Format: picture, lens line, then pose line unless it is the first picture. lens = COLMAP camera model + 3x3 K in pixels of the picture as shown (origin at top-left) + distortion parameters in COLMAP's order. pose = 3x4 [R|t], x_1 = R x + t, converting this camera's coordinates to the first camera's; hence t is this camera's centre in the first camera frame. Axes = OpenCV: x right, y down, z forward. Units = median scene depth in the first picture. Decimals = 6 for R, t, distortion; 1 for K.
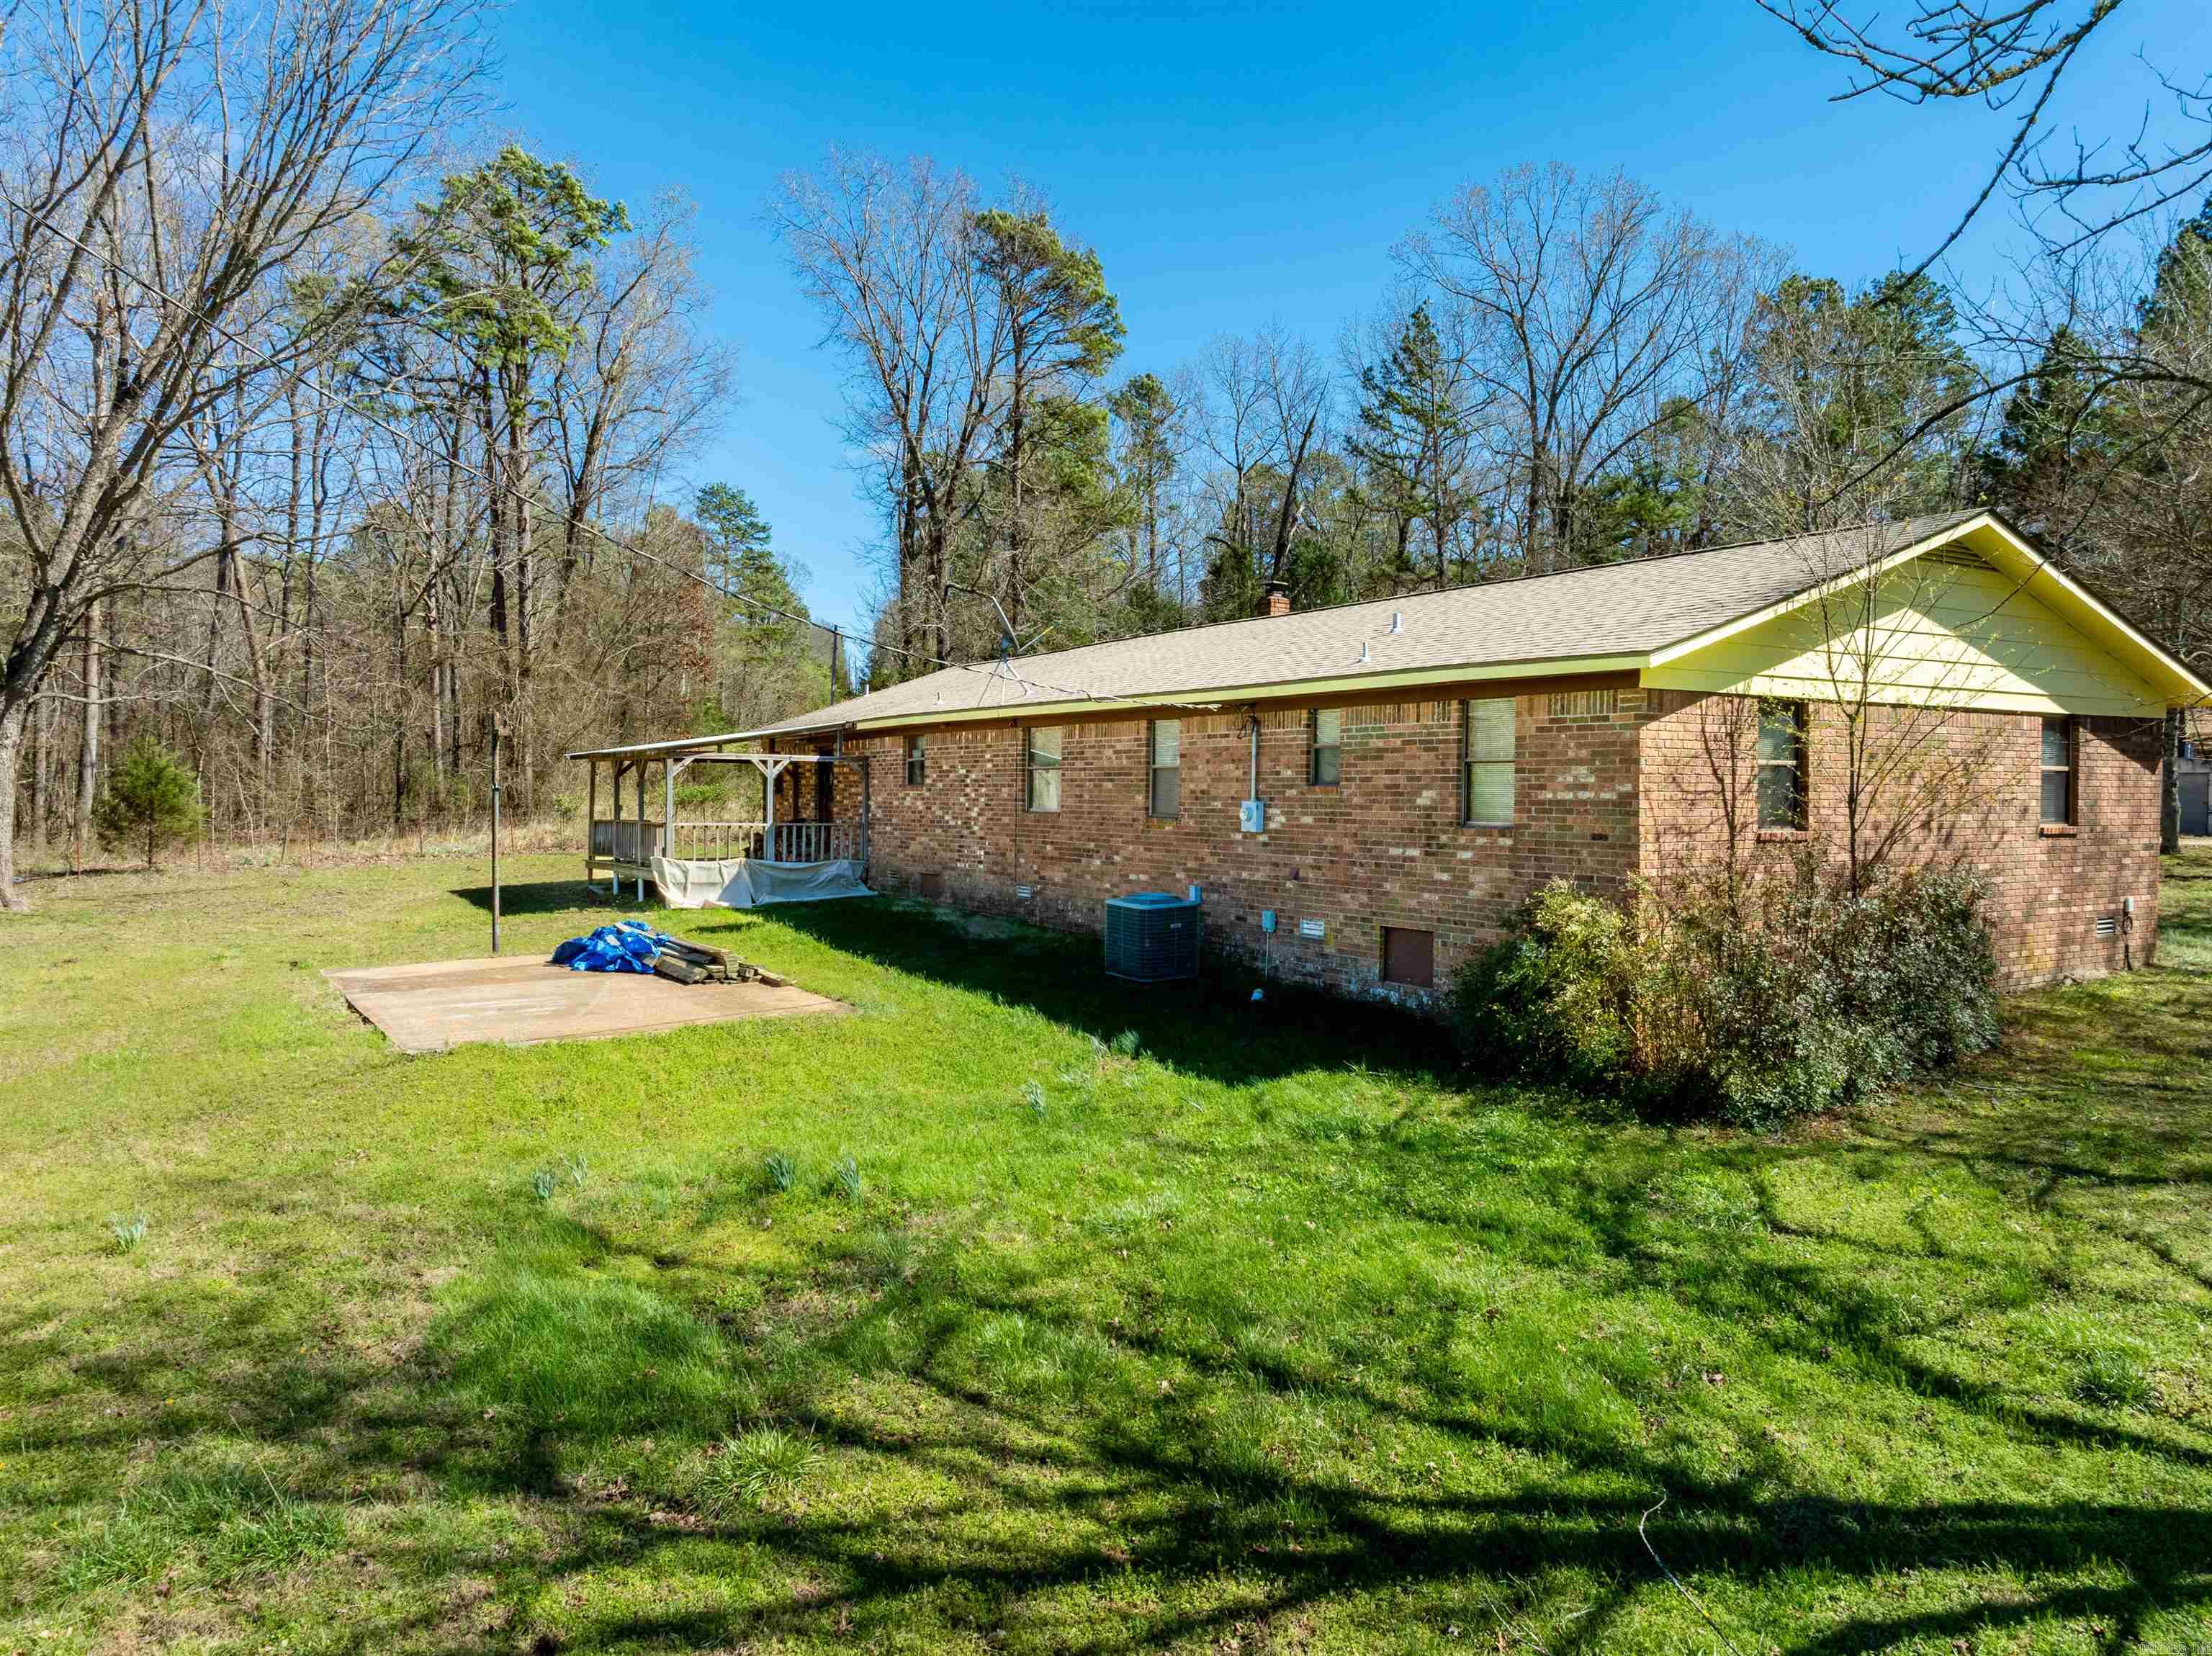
lens RADIAL K [[1542.4, 0, 1105.9], [0, 1542.4, 823.4], [0, 0, 1]] dist [-0.035495, 0.021995]
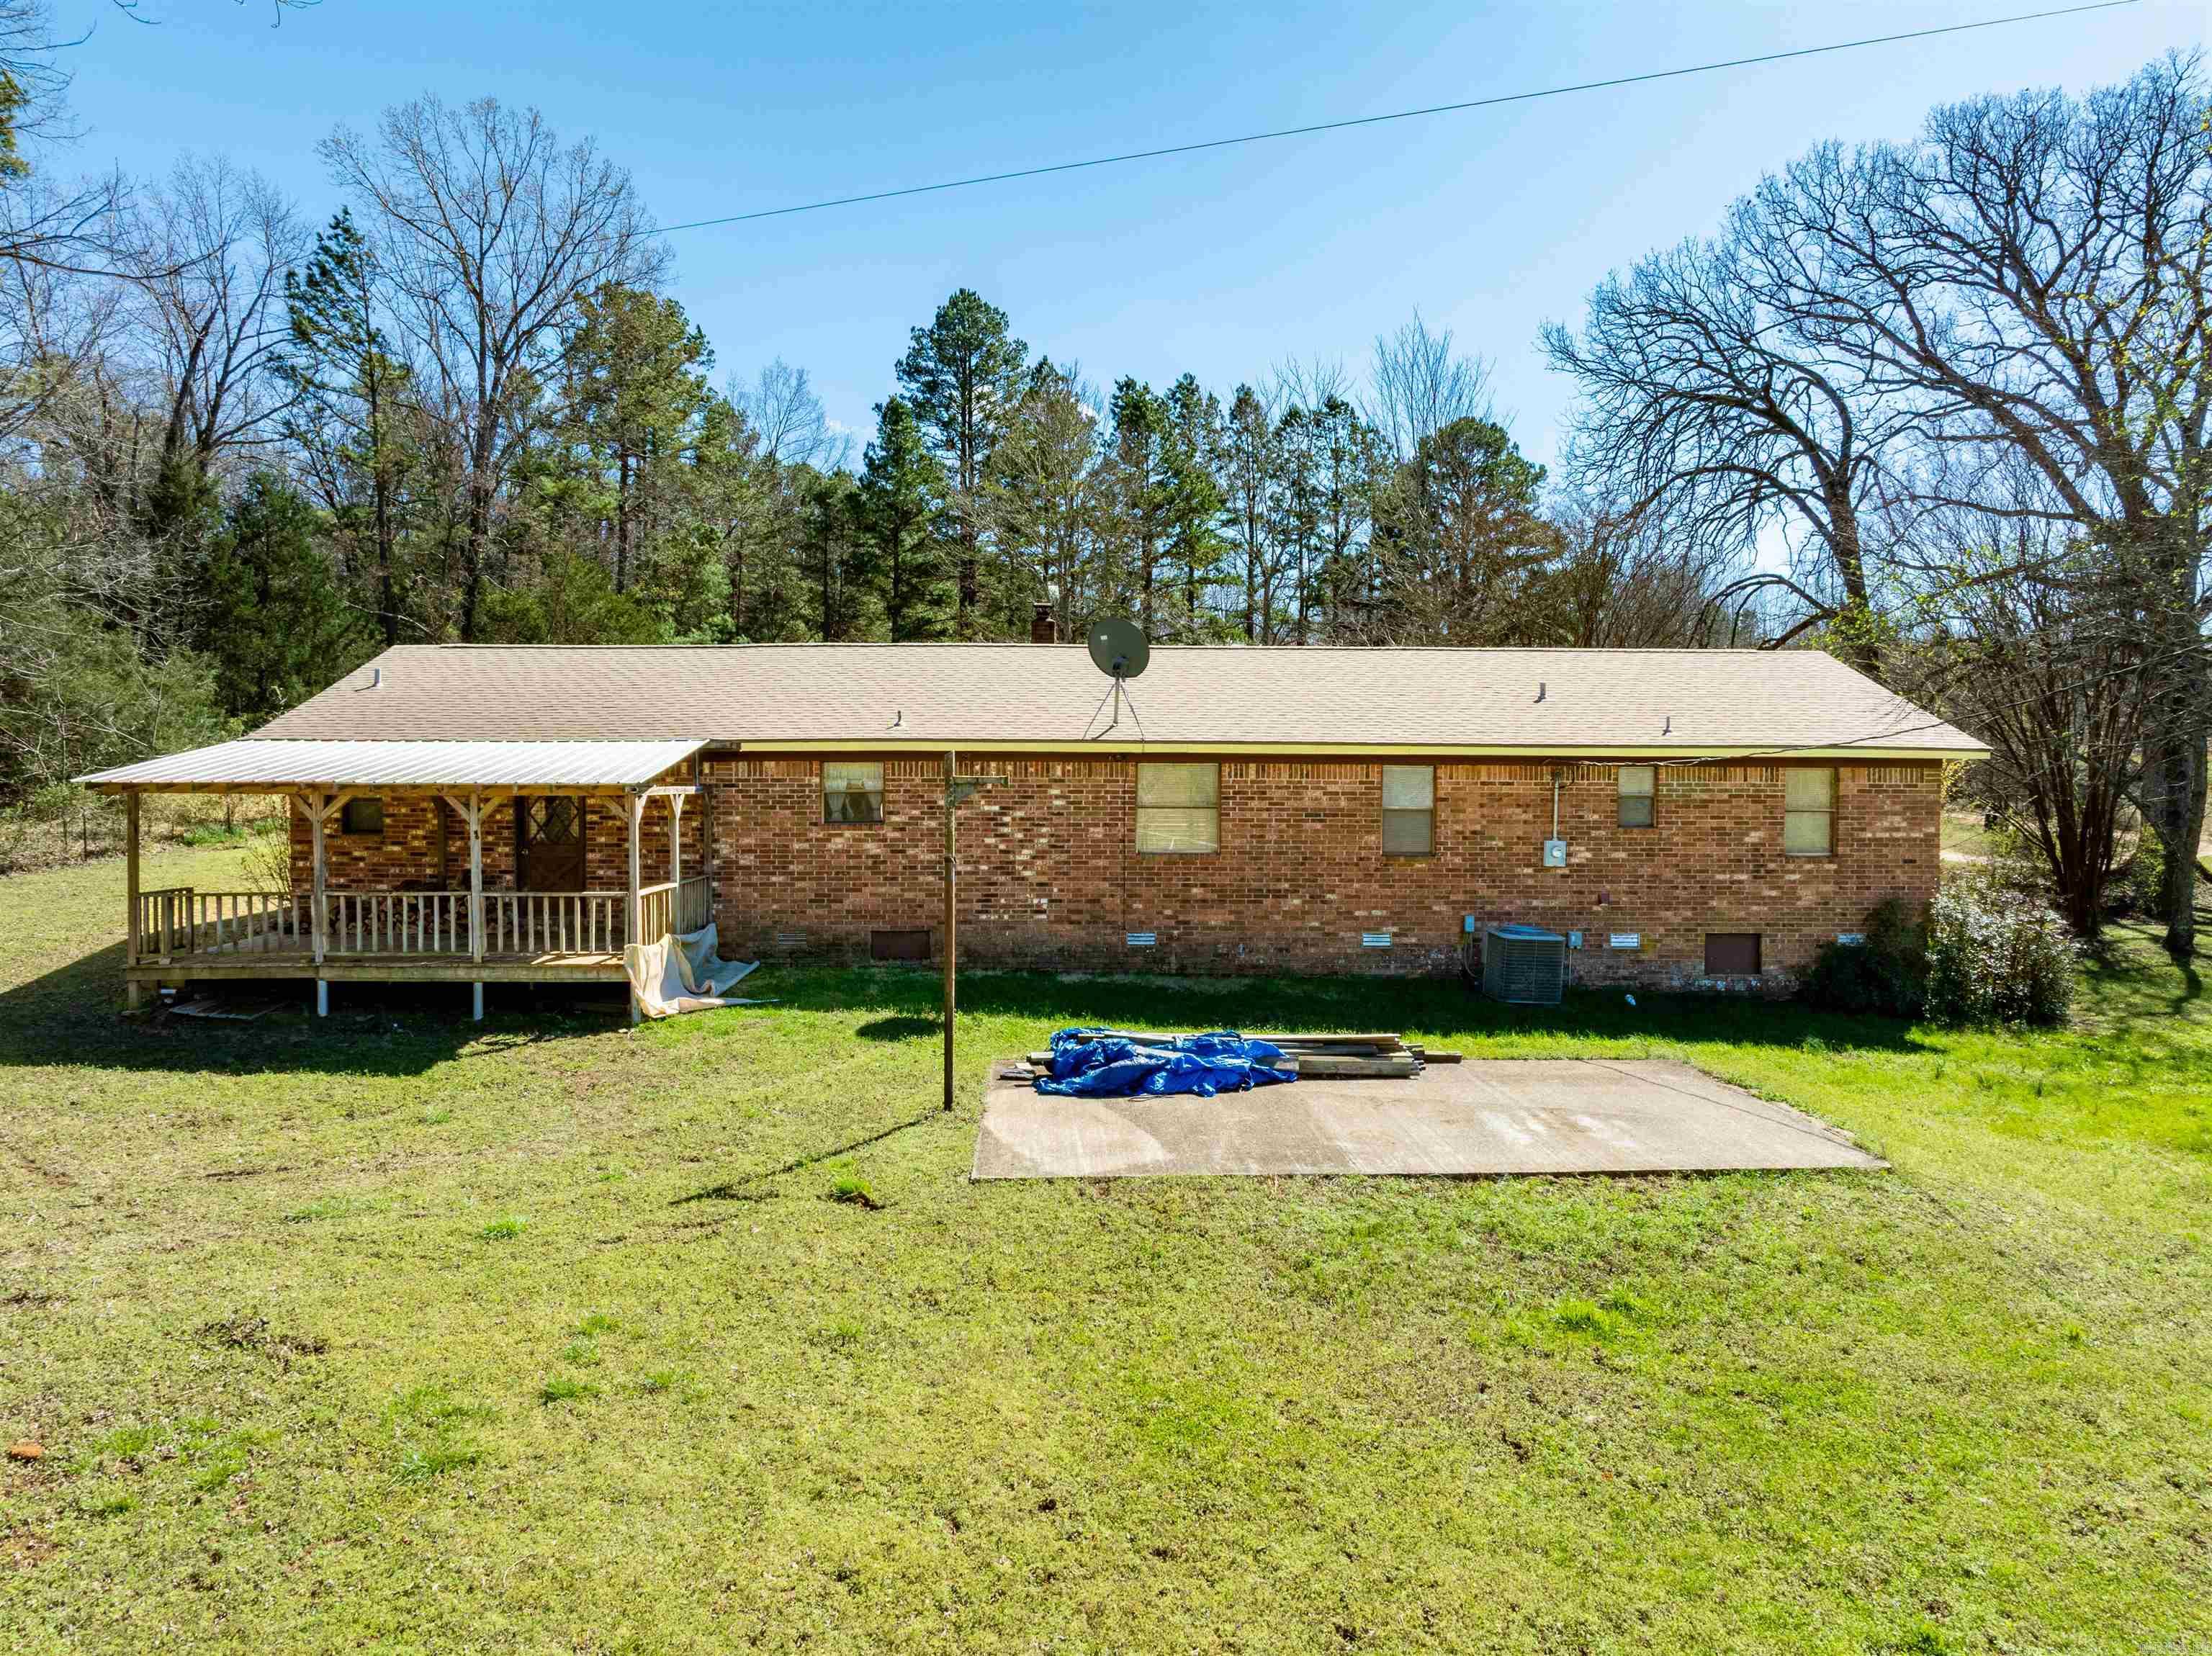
lens RADIAL K [[1542.4, 0, 1105.9], [0, 1542.4, 826.6], [0, 0, 1]] dist [-0.035495, 0.021995]
pose [[0.517398, -0.039047, 0.854854, -1.223270], [0.016514, 0.999228, 0.035647, -0.081552], [-0.855586, -0.004327, 0.517643, 0.761454]]
